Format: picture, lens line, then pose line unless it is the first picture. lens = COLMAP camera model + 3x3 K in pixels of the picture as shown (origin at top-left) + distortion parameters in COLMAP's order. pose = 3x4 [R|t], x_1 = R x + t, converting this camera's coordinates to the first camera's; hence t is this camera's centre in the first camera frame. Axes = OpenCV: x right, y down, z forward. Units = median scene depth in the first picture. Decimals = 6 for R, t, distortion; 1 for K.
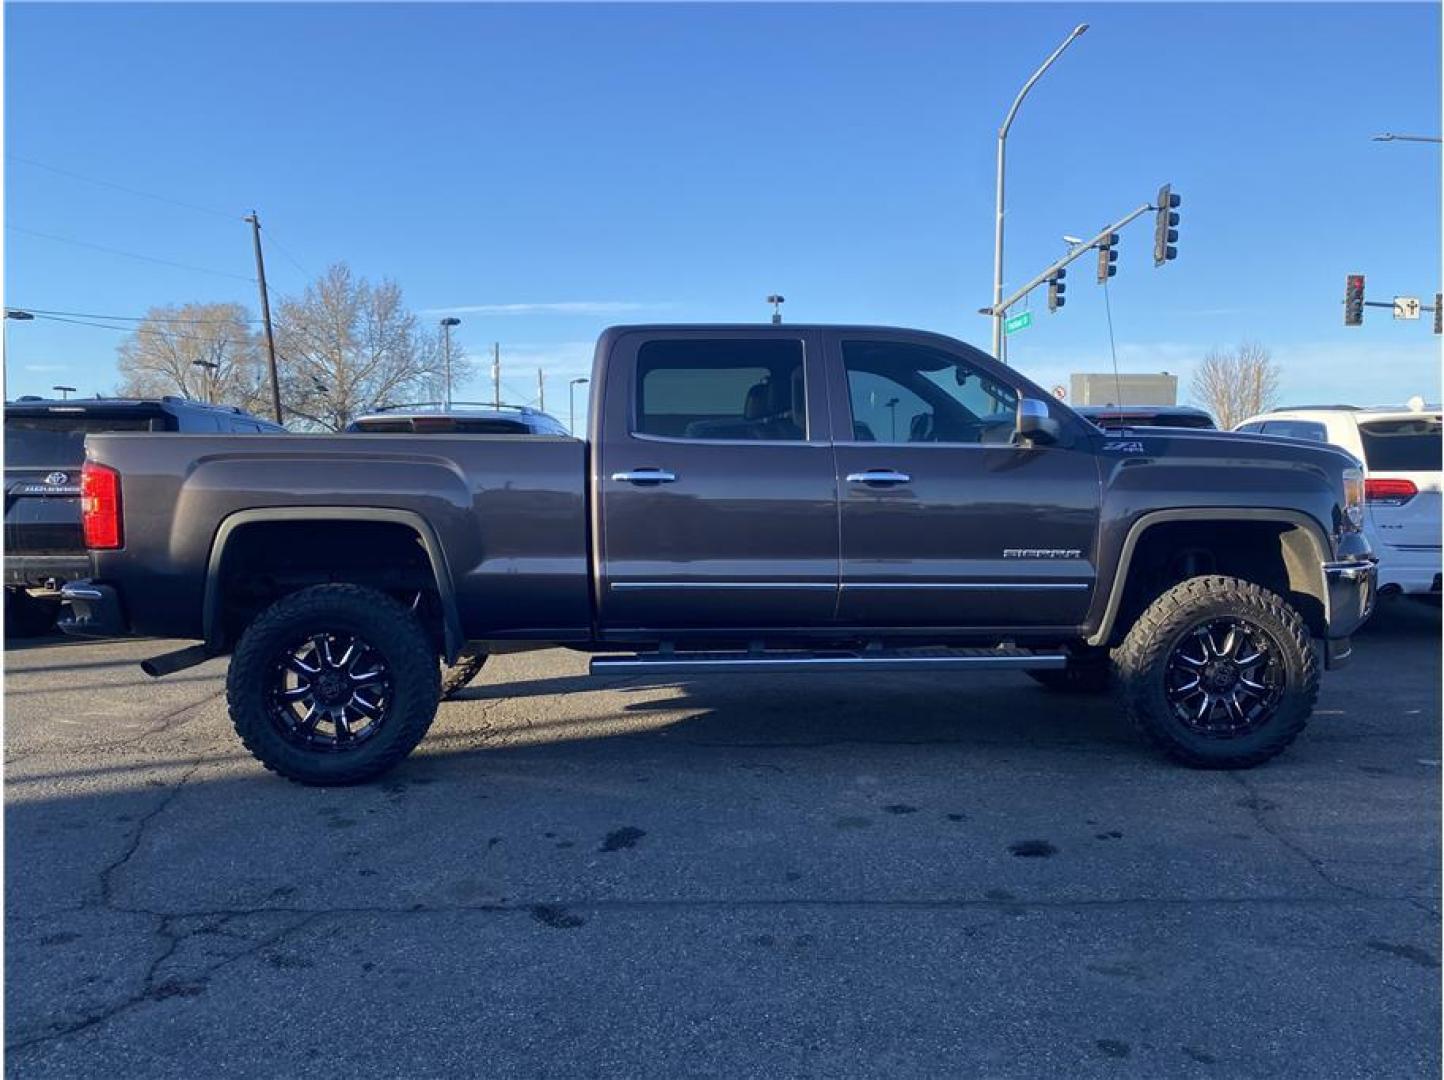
lens RADIAL K [[1241.4, 0, 737.3], [0, 1241.4, 541.5], [0, 0, 1]] dist [0.040888, -0.060821]
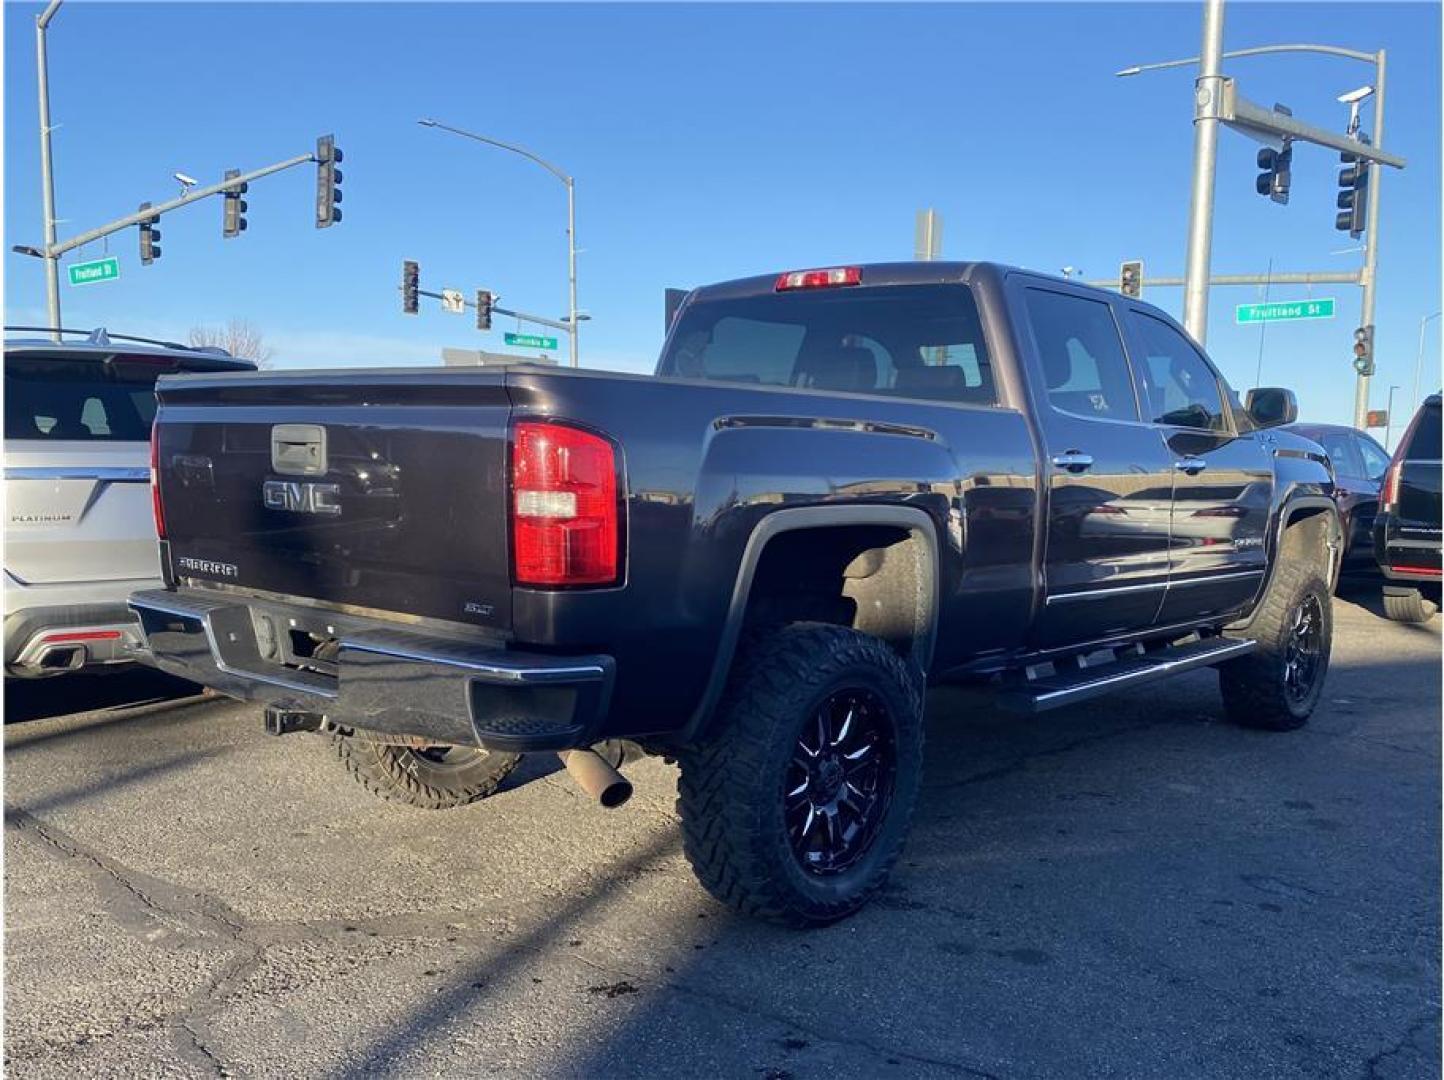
lens RADIAL K [[1318.3, 0, 711.6], [0, 1318.3, 676.1], [0, 0, 1]] dist [0.007379, 0.000000]
pose [[0.694869, -0.101490, 0.711939, -0.155653], [0.025110, 0.992812, 0.117021, -0.003500], [-0.718698, -0.063438, 0.692423, 0.103424]]
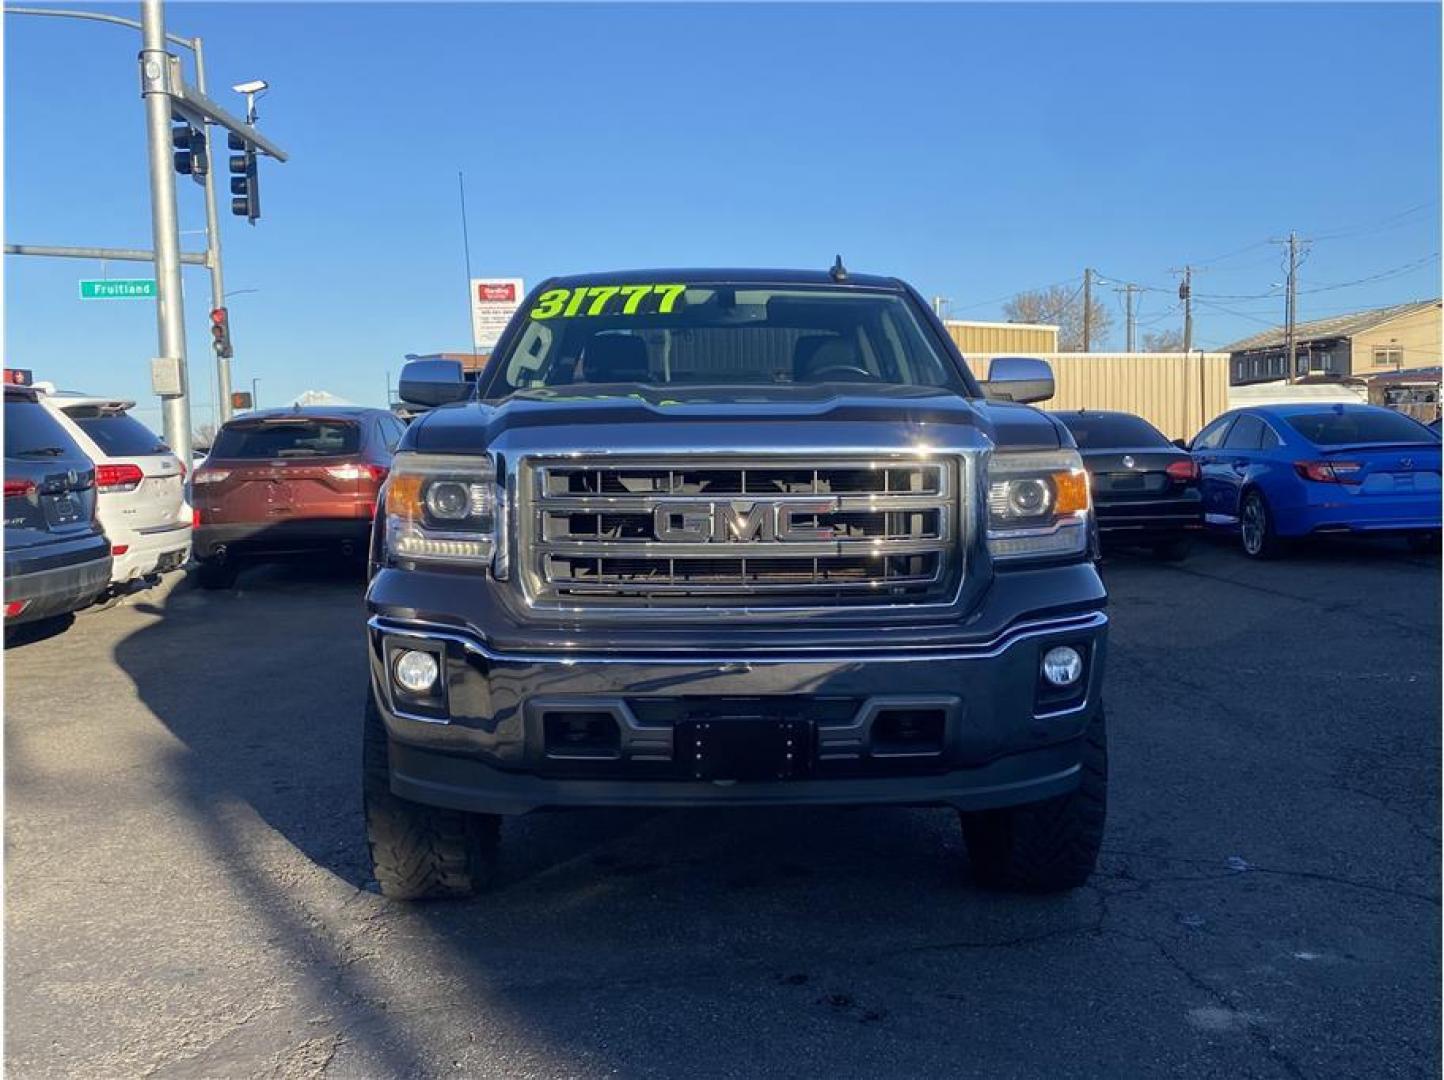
lens RADIAL K [[1465.0, 0, 723.0], [0, 1465.0, 547.7], [0, 0, 1]] dist [0.000585, 0.000000]
pose [[-0.088613, -0.065436, 0.993914, -0.203240], [0.076857, 0.994416, 0.072321, -0.009168], [-0.993096, 0.082798, -0.083089, 0.184671]]
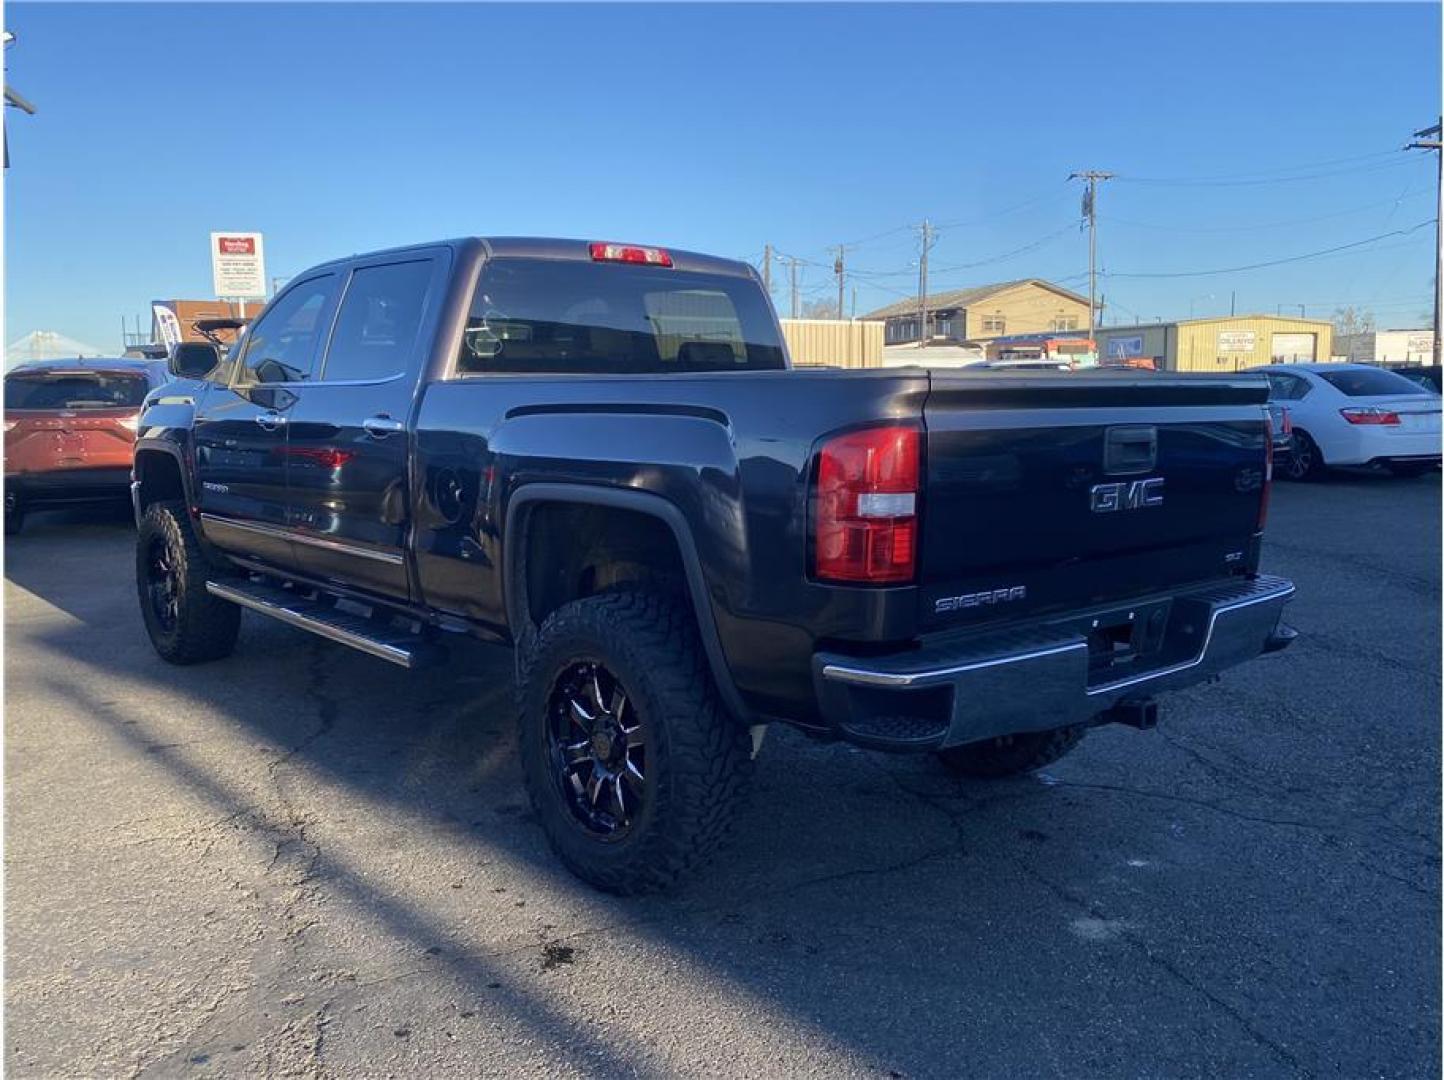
lens RADIAL K [[1241.4, 0, 717.5], [0, 1241.4, 569.7], [0, 0, 1]] dist [0.040888, -0.060821]
pose [[-0.301252, -0.134468, 0.944015, -0.188558], [0.062963, 0.985041, 0.160405, -0.014831], [-0.951463, 0.107761, -0.288279, 0.203299]]
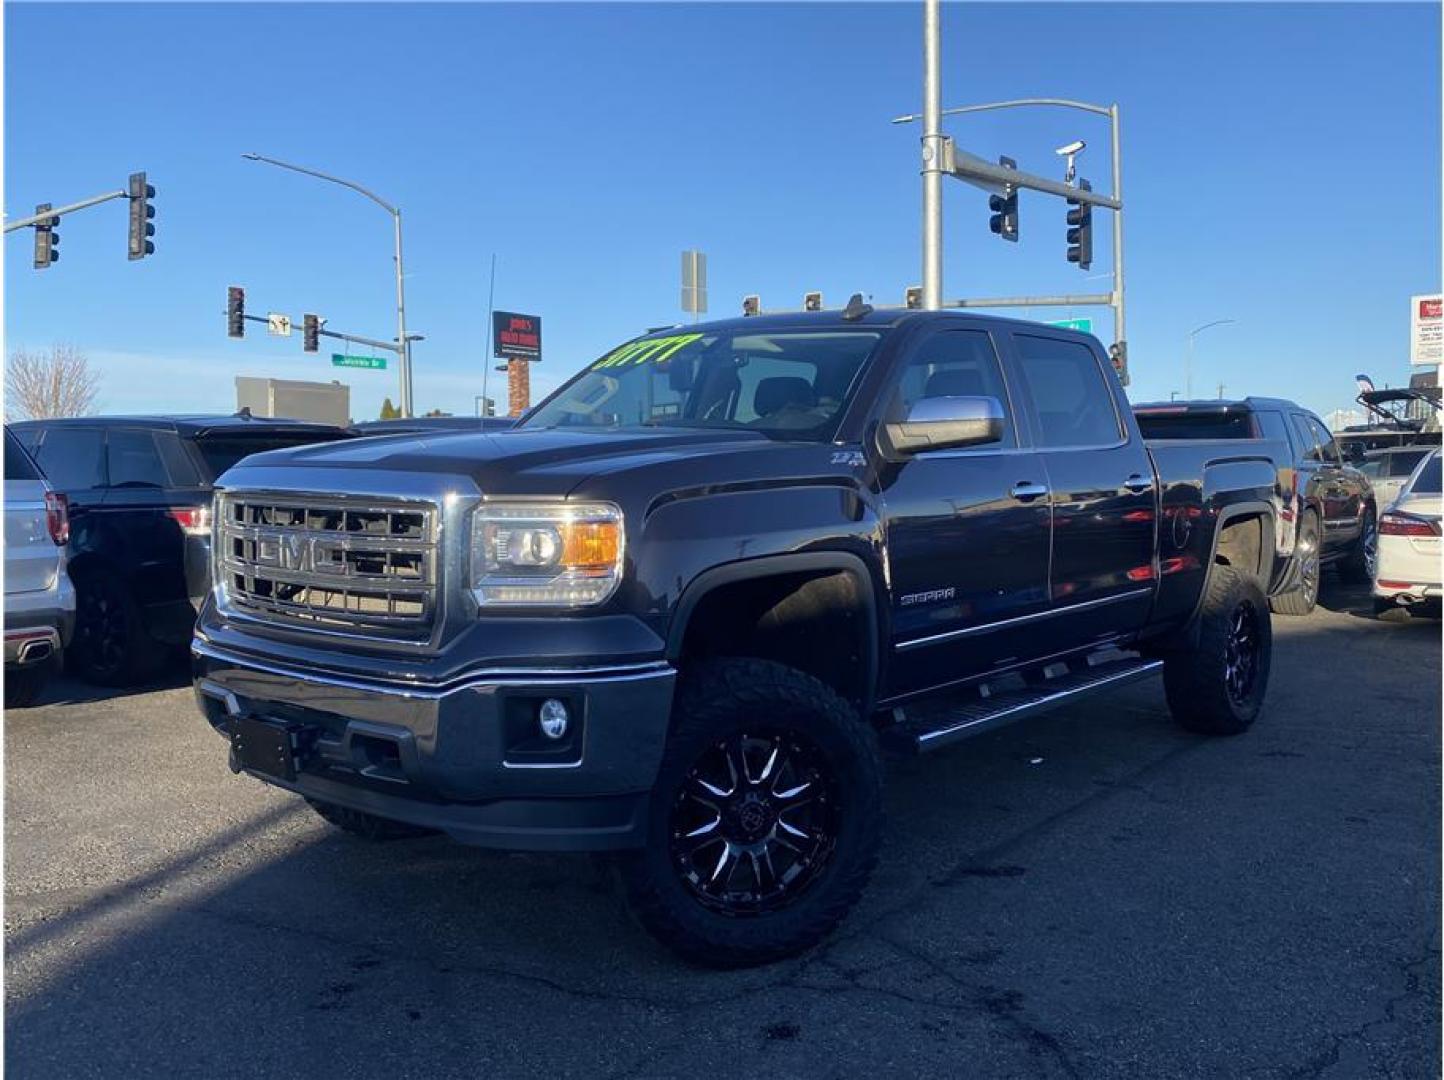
lens RADIAL K [[1307.5, 0, 719.6], [0, 1307.5, 540.8], [0, 0, 1]] dist [0.007203, 0.011324]
pose [[0.604754, -0.042719, 0.795266, -0.158757], [0.051705, 0.998560, 0.014320, -0.003476], [-0.794732, 0.032459, 0.606092, 0.063716]]
